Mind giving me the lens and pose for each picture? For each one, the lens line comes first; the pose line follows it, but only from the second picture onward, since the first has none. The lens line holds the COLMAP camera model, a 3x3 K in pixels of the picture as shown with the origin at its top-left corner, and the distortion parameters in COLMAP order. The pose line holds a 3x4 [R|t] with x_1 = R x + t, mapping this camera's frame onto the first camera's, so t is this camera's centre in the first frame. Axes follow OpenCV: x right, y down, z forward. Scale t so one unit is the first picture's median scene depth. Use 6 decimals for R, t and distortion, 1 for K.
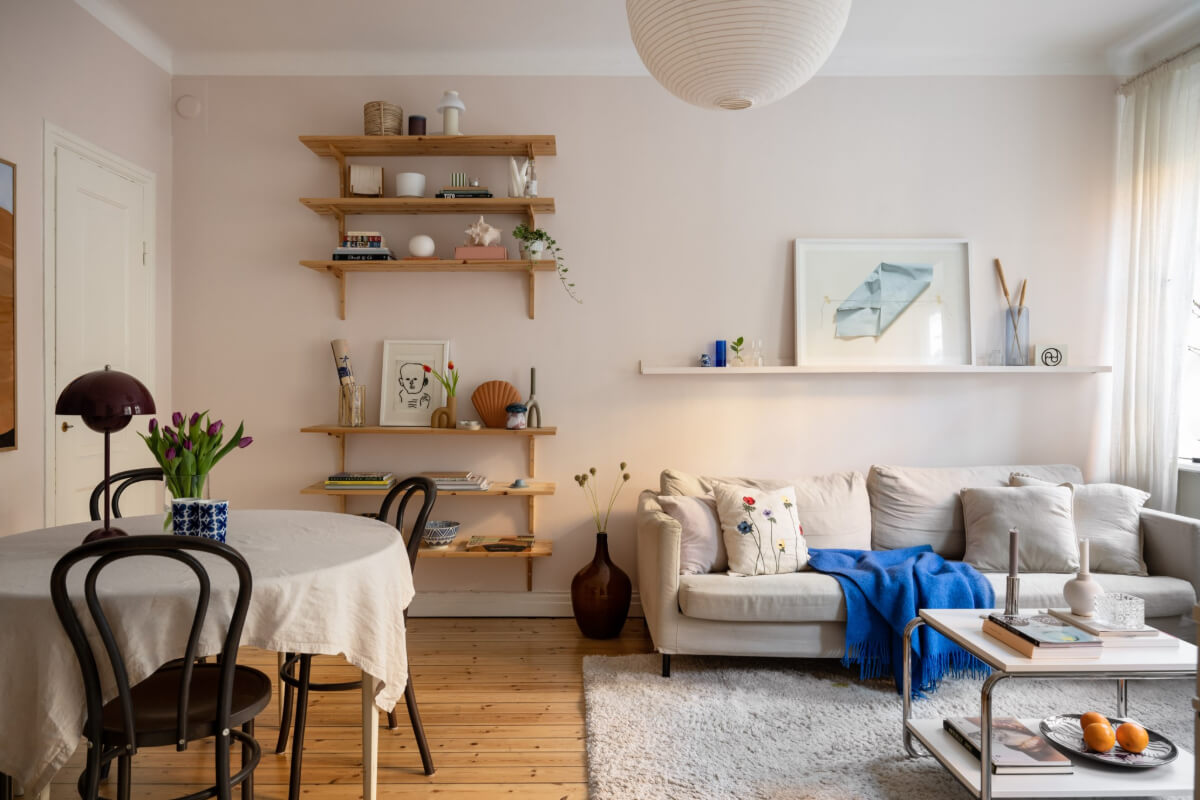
lens RADIAL K [[835.5, 0, 581.9], [0, 835.5, 401.3], [0, 0, 1]] dist [0.014651, 0.007122]
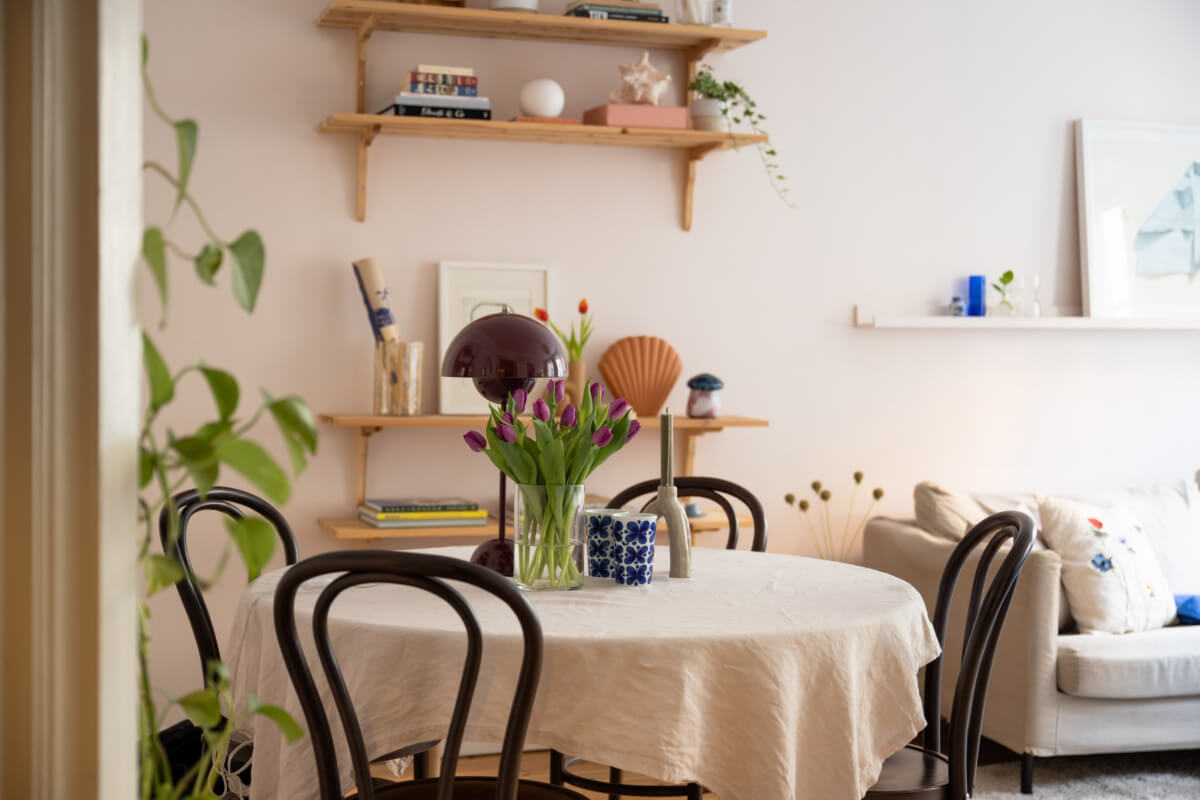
lens RADIAL K [[1709.1, 0, 620.2], [0, 1709.1, 402.4], [0, 0, 1]] dist [0.023061, 0.000000]
pose [[0.942194, -0.002776, 0.335055, -0.545190], [0.000812, 0.999982, 0.006001, 0.015241], [-0.335066, -0.005382, 0.942179, -0.120646]]
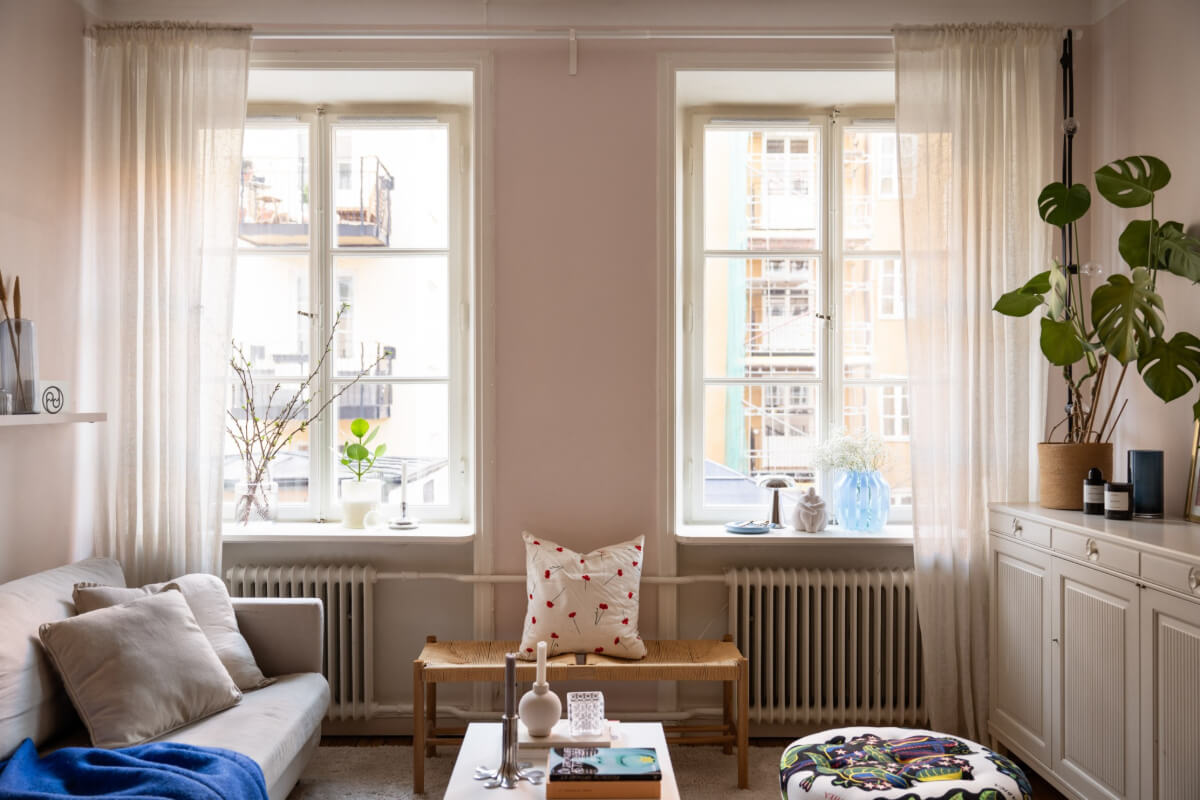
lens RADIAL K [[1035.0, 0, 596.9], [0, 1035.0, 396.3], [0, 0, 1]] dist [-0.011483, 0.010893]
pose [[-0.006846, -0.001018, 0.999976, -0.270044], [0.016830, 0.999858, 0.001133, -0.050949], [-0.999835, 0.016837, -0.006828, 0.599268]]
